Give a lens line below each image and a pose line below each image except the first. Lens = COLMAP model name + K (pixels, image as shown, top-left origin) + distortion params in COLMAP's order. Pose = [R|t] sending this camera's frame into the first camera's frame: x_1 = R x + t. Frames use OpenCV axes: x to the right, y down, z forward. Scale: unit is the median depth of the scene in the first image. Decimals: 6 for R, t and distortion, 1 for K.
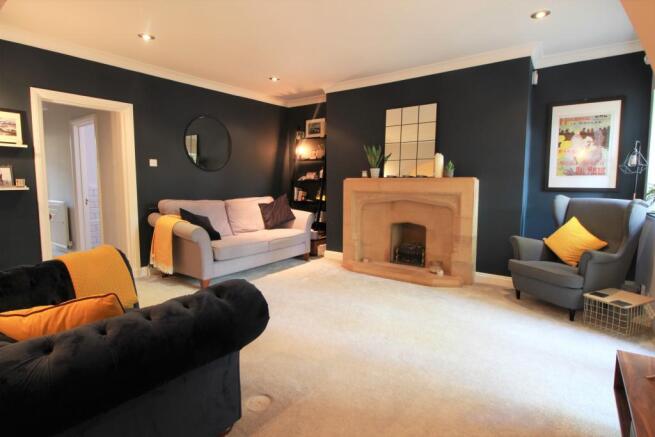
lens RADIAL K [[333.9, 0, 326.5], [0, 333.9, 213.5], [0, 0, 1]] dist [-0.013853, -0.001807]
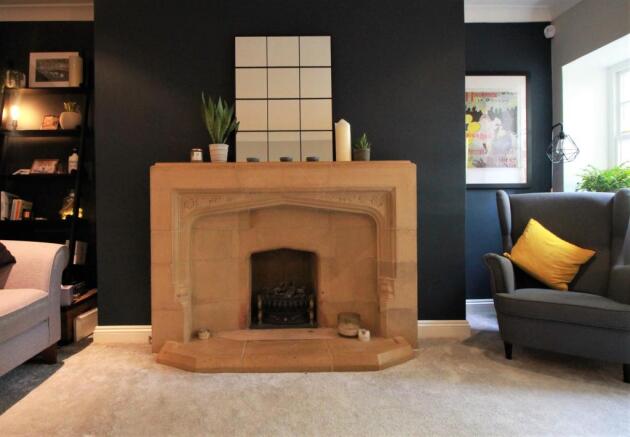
lens RADIAL K [[363.7, 0, 282.4], [0, 363.7, 209.0], [0, 0, 1]] dist [-0.015019, 0.000623]
pose [[0.807020, -0.013816, 0.590362, -0.103597], [0.067893, 0.995268, -0.069517, 0.005189], [-0.586608, 0.096183, 0.804139, 0.534836]]
